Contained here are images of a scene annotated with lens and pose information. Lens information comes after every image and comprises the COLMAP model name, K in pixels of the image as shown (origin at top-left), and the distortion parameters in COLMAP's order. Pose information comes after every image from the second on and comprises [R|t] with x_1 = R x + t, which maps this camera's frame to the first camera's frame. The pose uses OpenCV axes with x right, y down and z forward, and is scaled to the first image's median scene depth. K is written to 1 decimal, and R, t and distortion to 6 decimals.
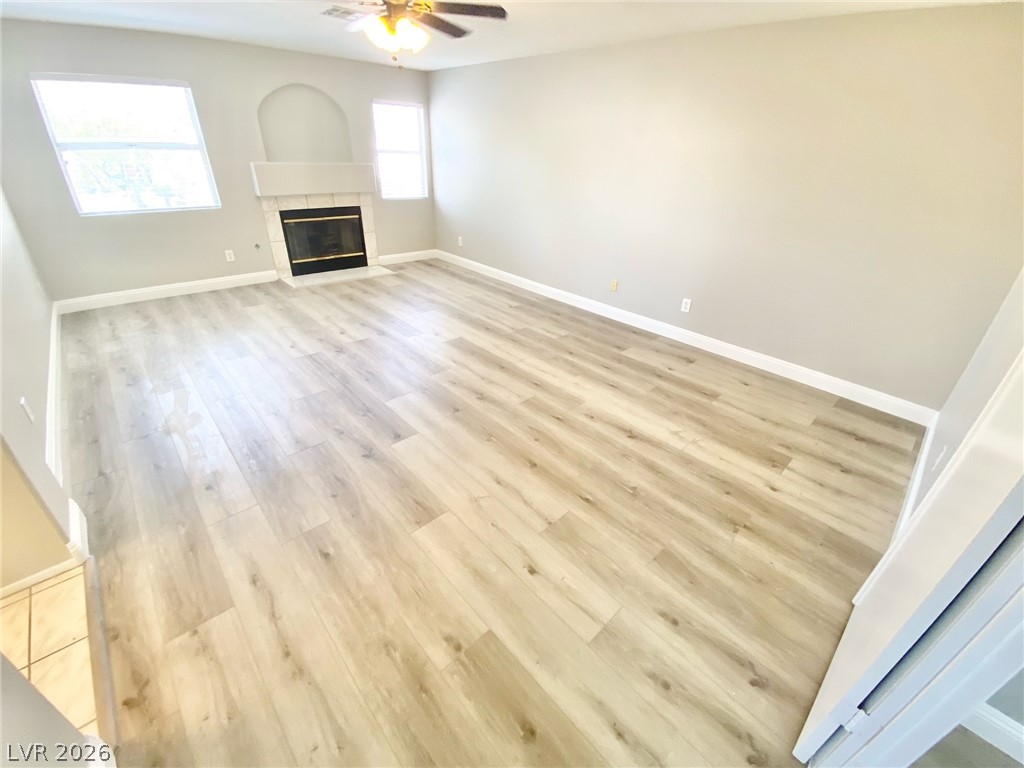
lens RADIAL K [[415.5, 0, 505.6], [0, 415.5, 383.6], [0, 0, 1]] dist [0.024097, -0.018991]
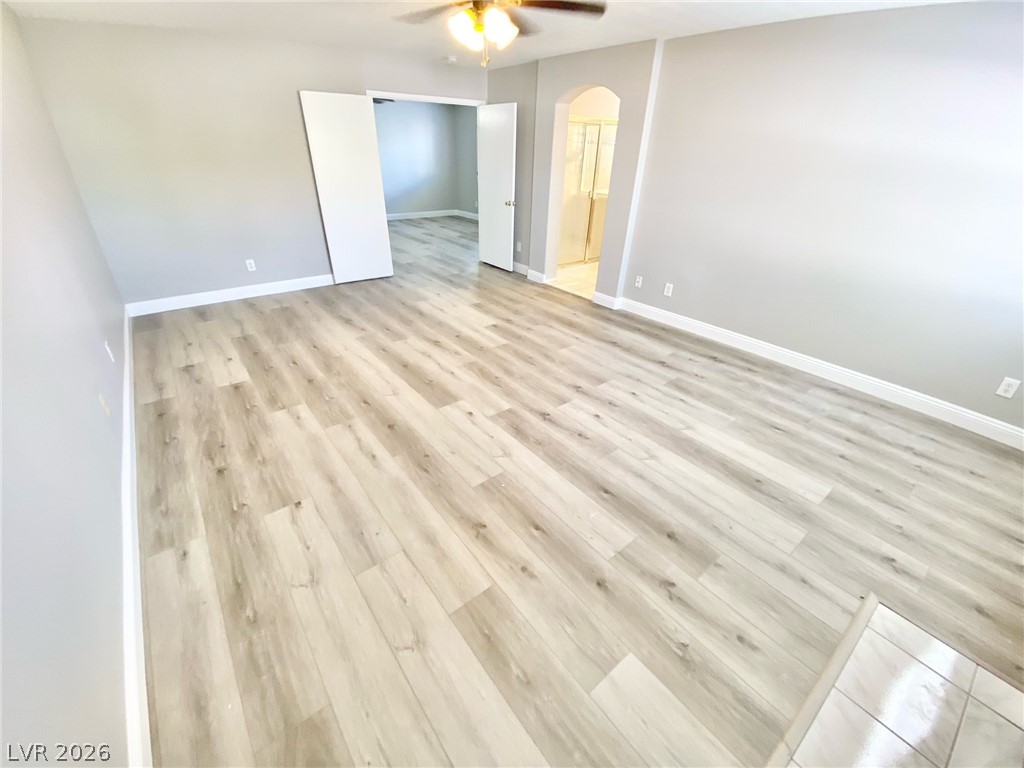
lens RADIAL K [[415.5, 0, 511.1], [0, 415.5, 389.1], [0, 0, 1]] dist [0.024097, -0.018991]
pose [[-0.995467, -0.091066, 0.027445, -0.297310], [-0.022343, 0.504376, 0.863195, -0.884588], [-0.092451, 0.858669, -0.504124, 1.545600]]
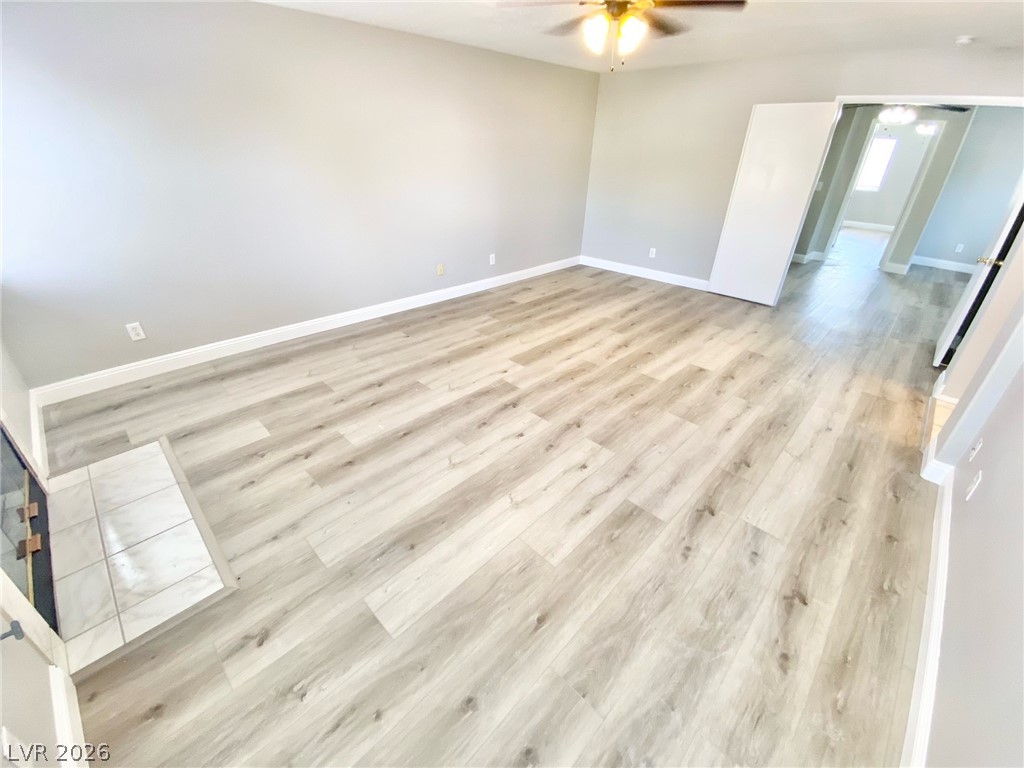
lens RADIAL K [[415.5, 0, 510.7], [0, 415.5, 387.1], [0, 0, 1]] dist [0.024097, -0.018991]
pose [[-0.055515, -0.530666, 0.845761, -1.056429], [0.470078, 0.733424, 0.491036, -0.592456], [-0.880877, 0.424833, 0.208738, 0.972370]]
